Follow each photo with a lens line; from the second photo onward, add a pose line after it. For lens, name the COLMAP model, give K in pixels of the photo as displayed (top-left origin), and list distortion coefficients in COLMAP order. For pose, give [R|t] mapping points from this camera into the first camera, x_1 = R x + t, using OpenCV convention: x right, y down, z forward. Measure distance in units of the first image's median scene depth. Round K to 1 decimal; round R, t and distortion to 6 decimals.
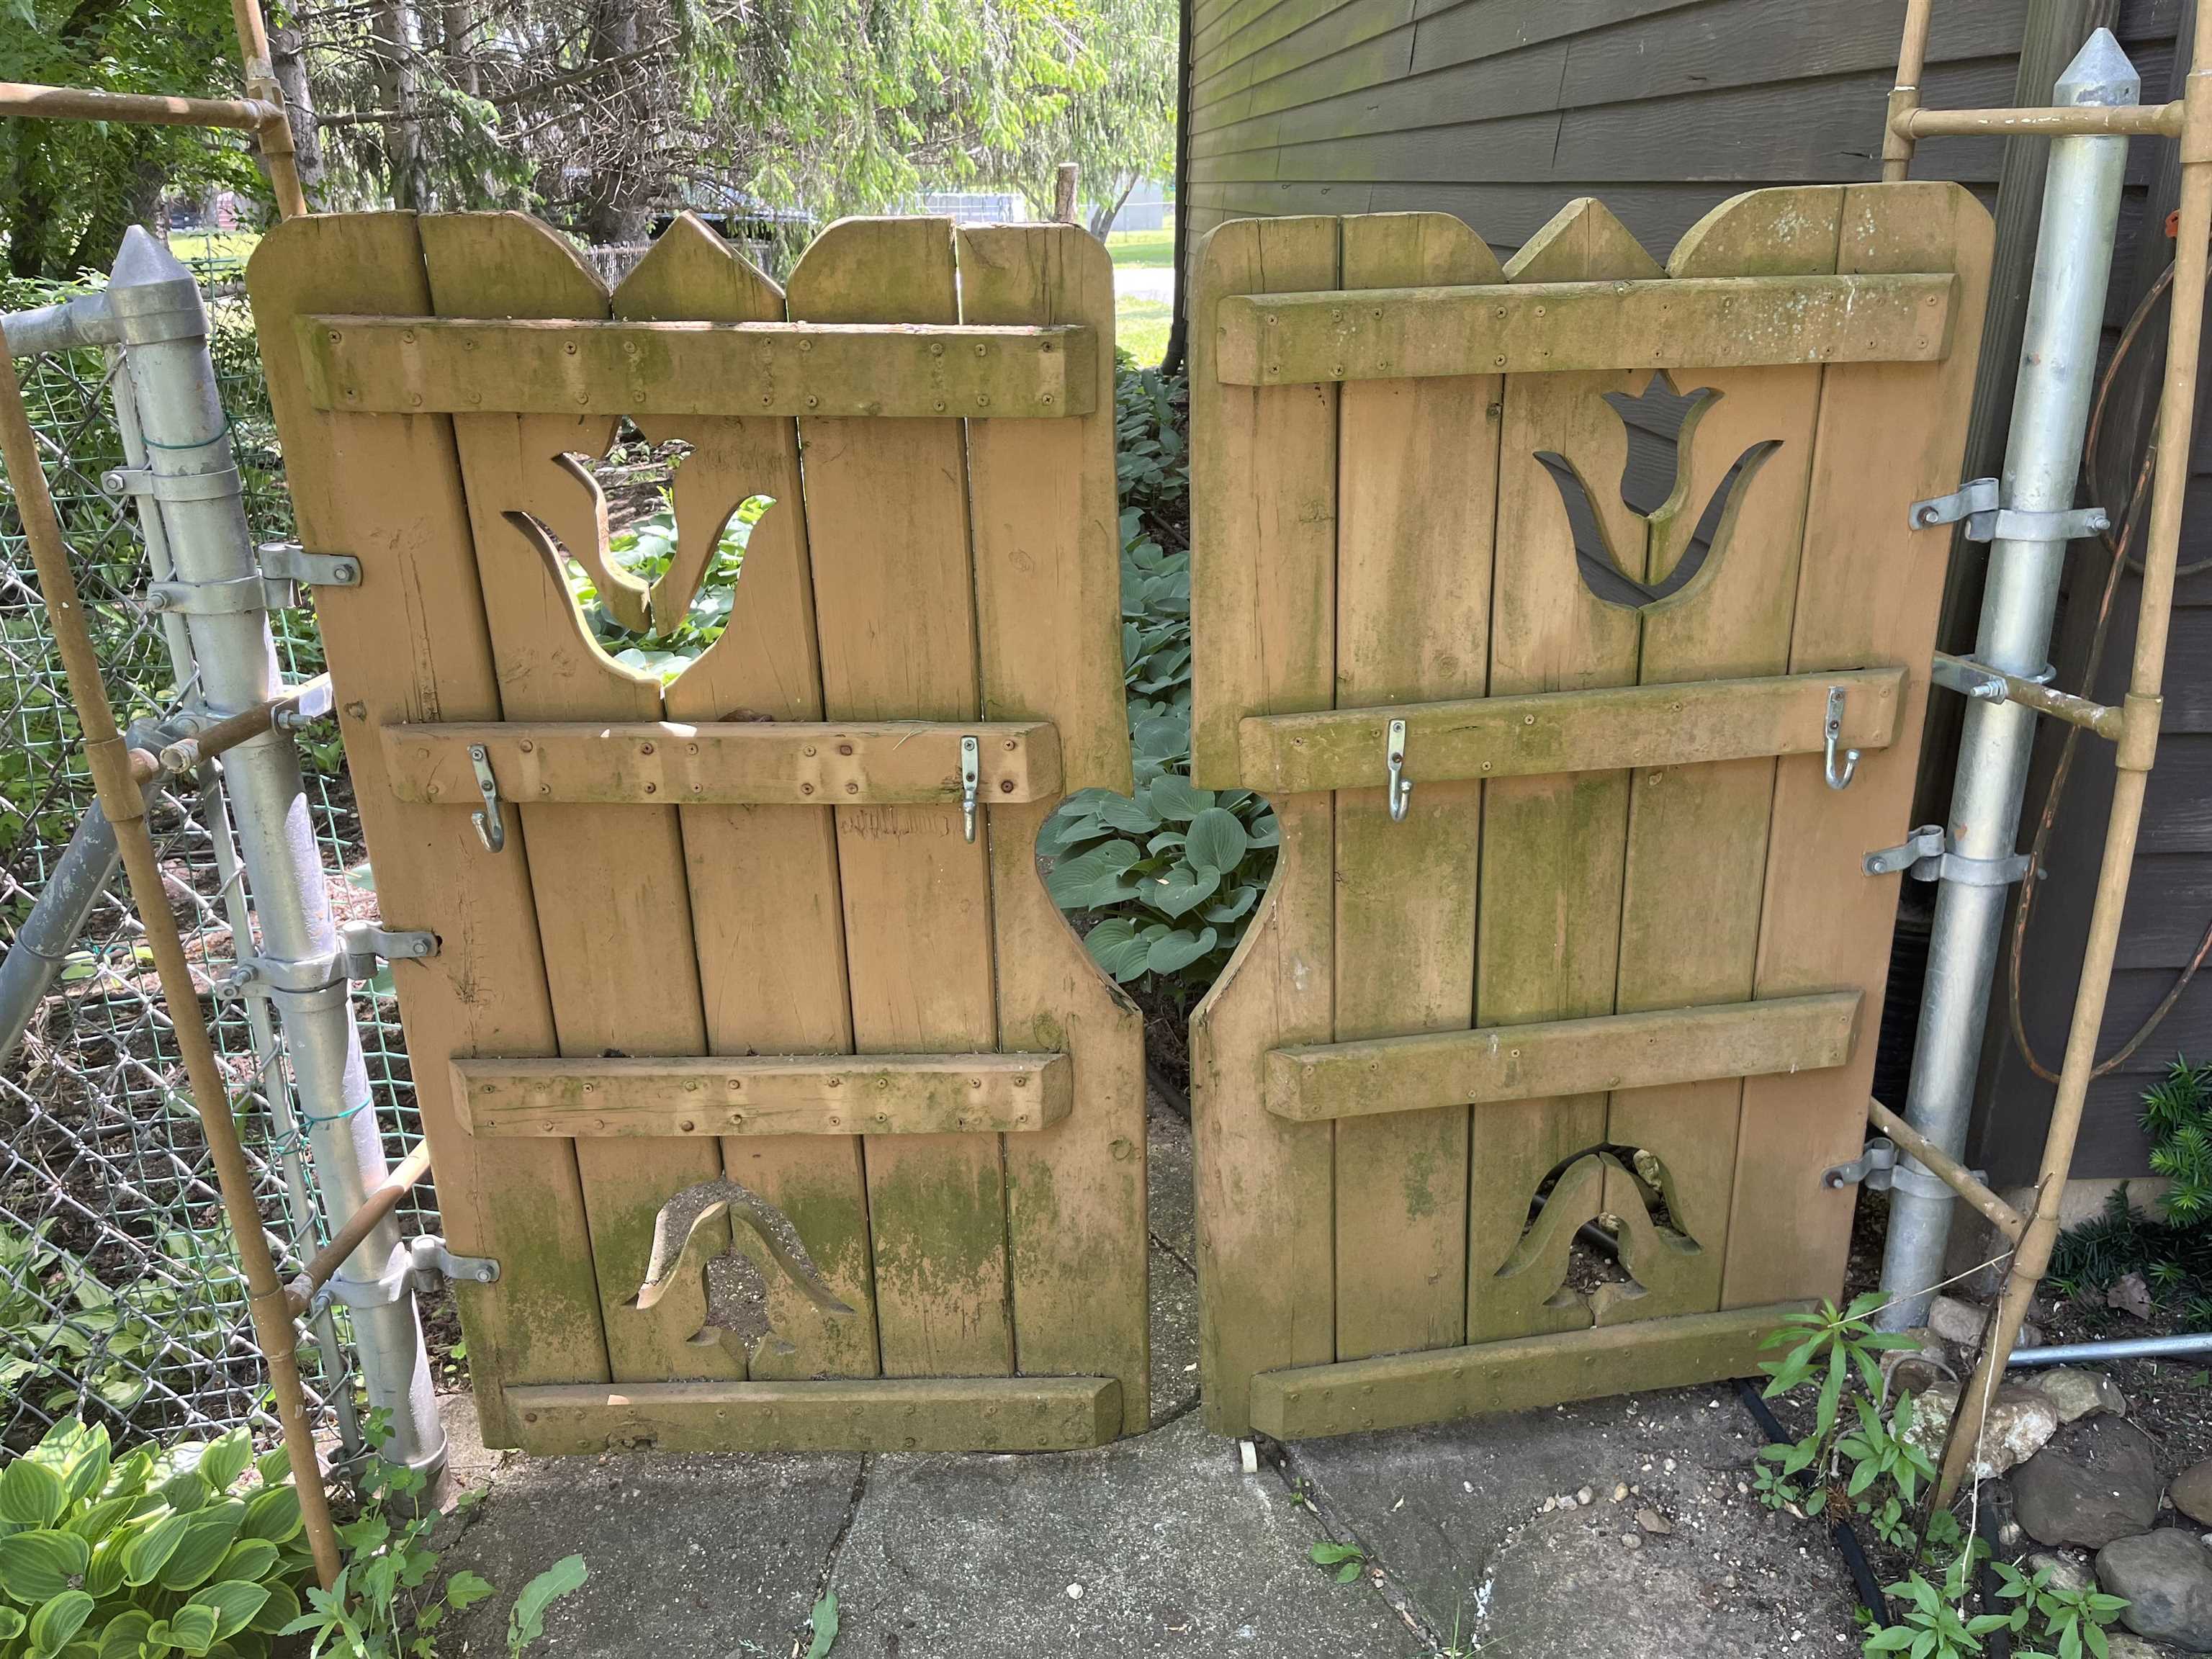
lens RADIAL K [[1710.5, 0, 1107.1], [0, 1710.5, 816.7], [0, 0, 1]] dist [0.055532, -0.074008]
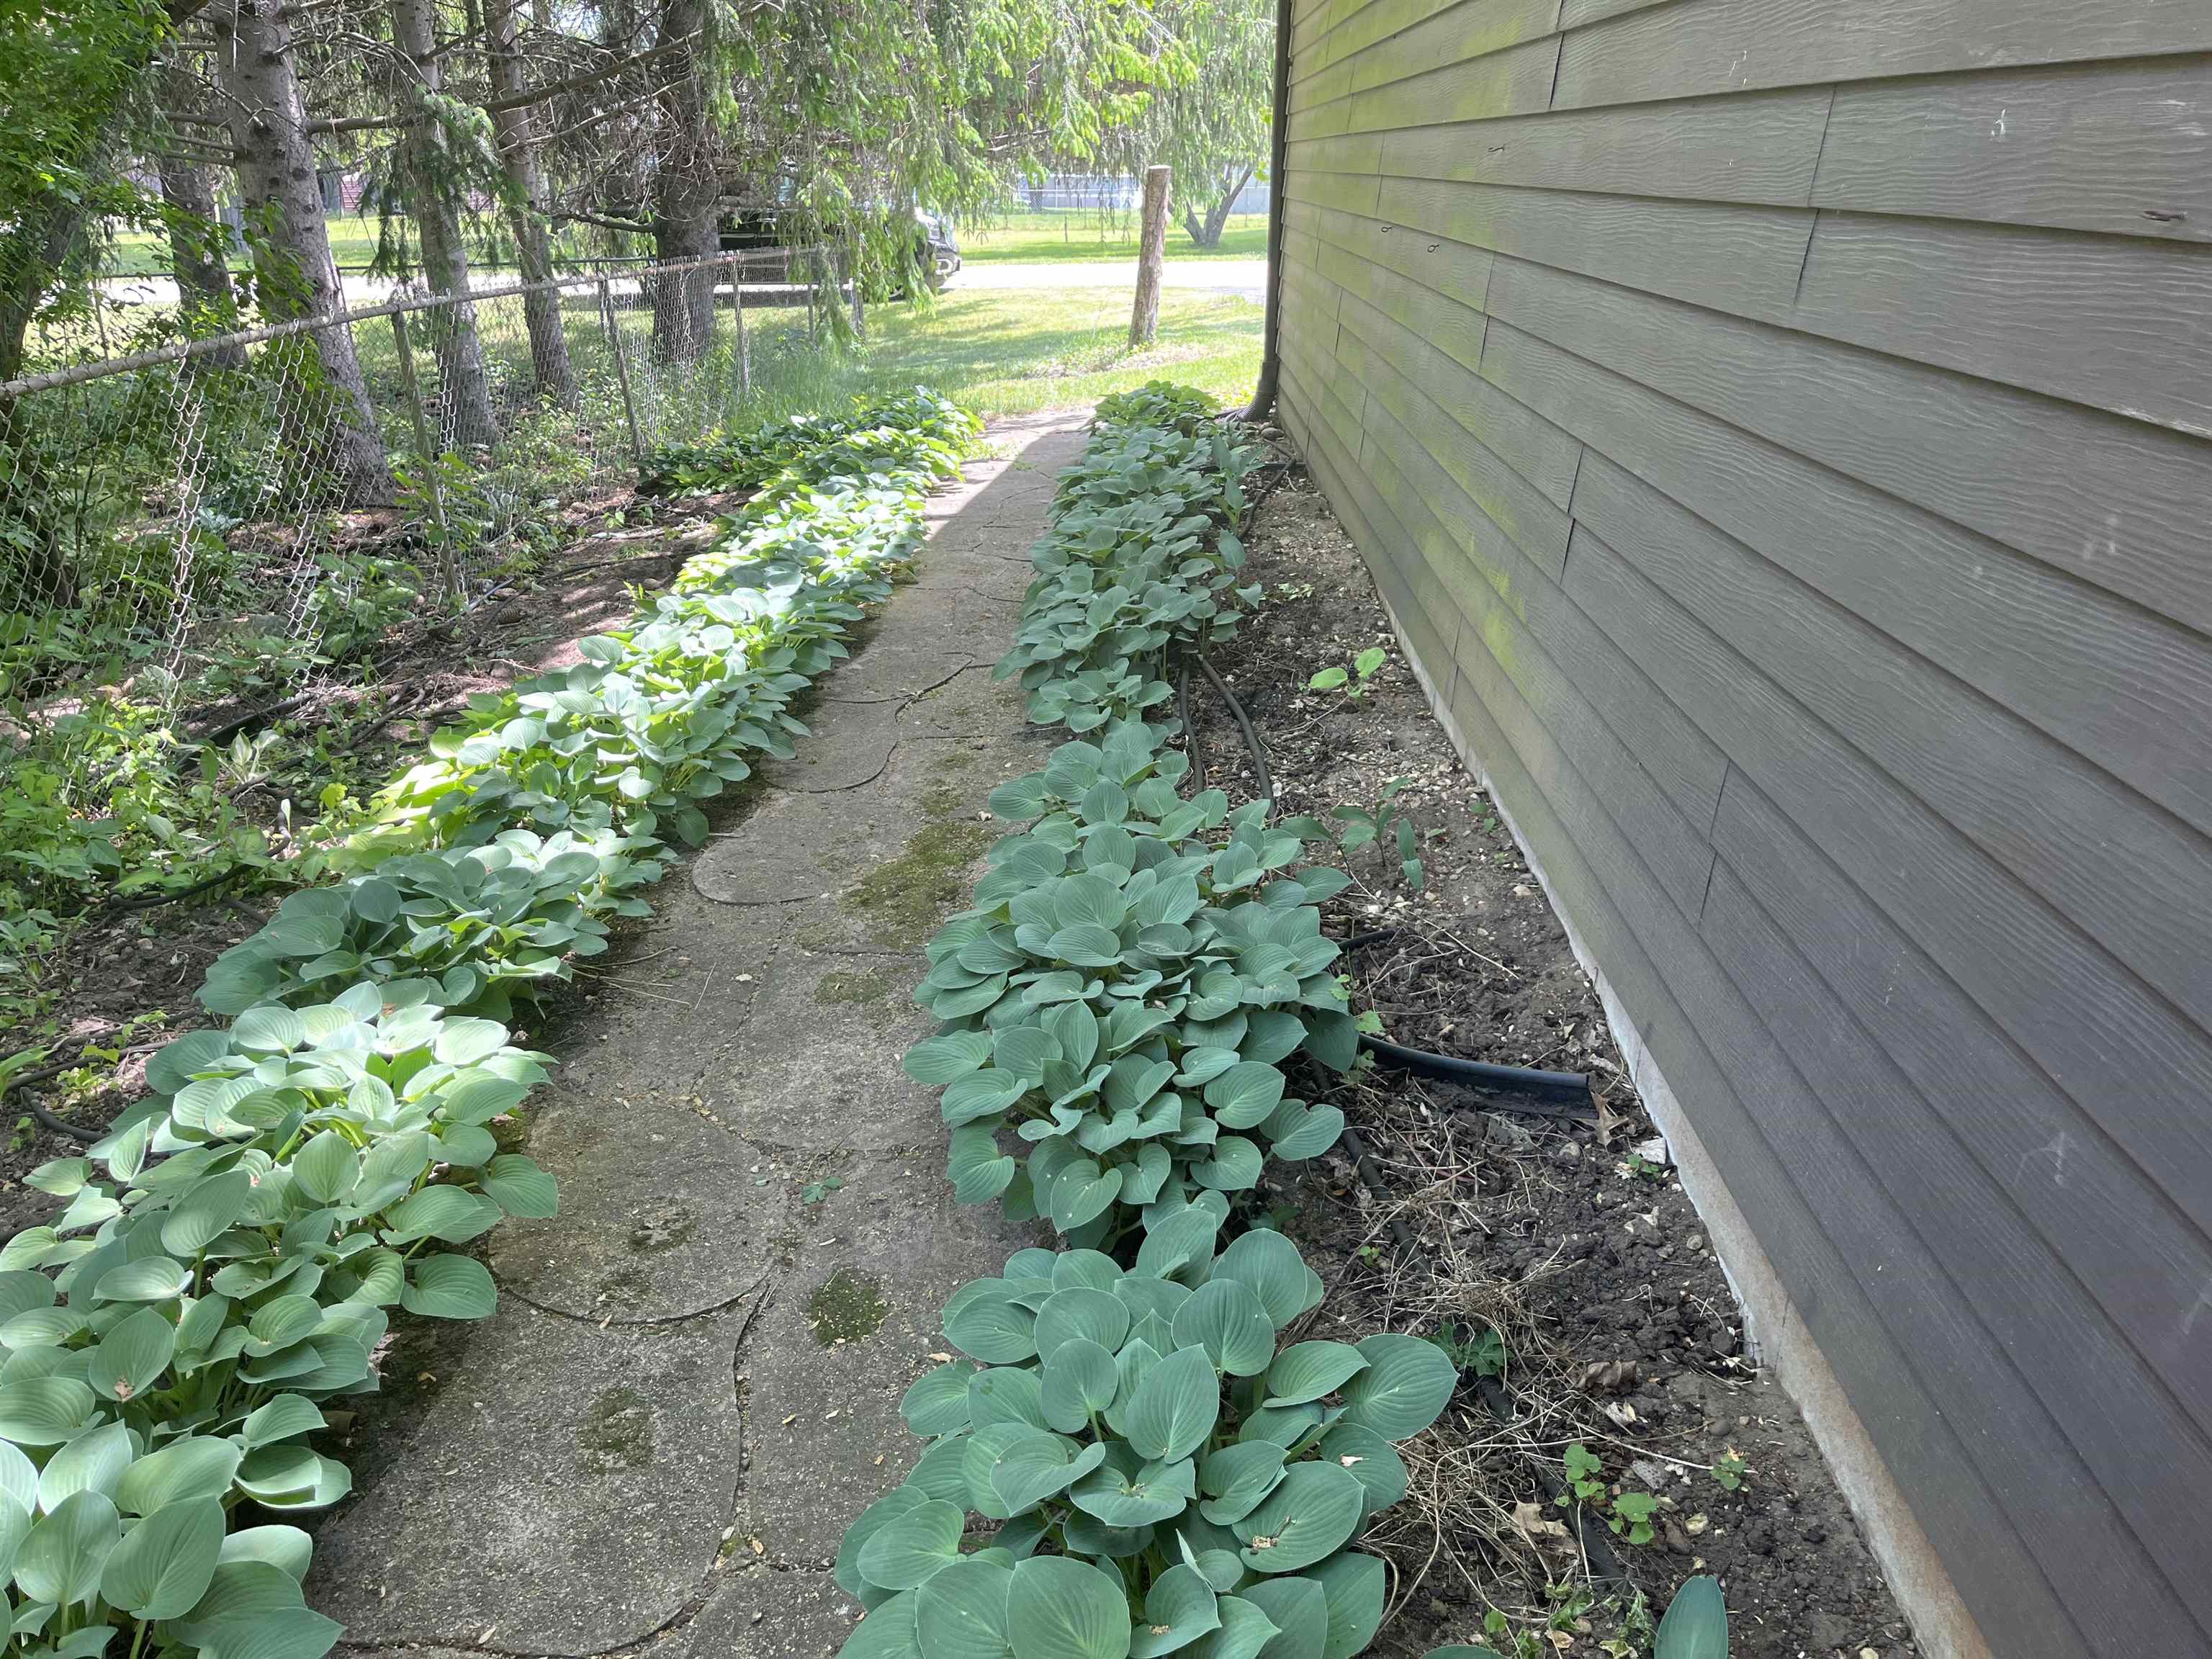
lens RADIAL K [[1710.5, 0, 1109.2], [0, 1710.5, 843.3], [0, 0, 1]] dist [0.055532, -0.074008]
pose [[0.997723, 0.023145, -0.063343, 0.021348], [-0.021522, 0.999425, 0.026192, -0.065380], [0.063913, -0.024769, 0.997648, 0.125884]]
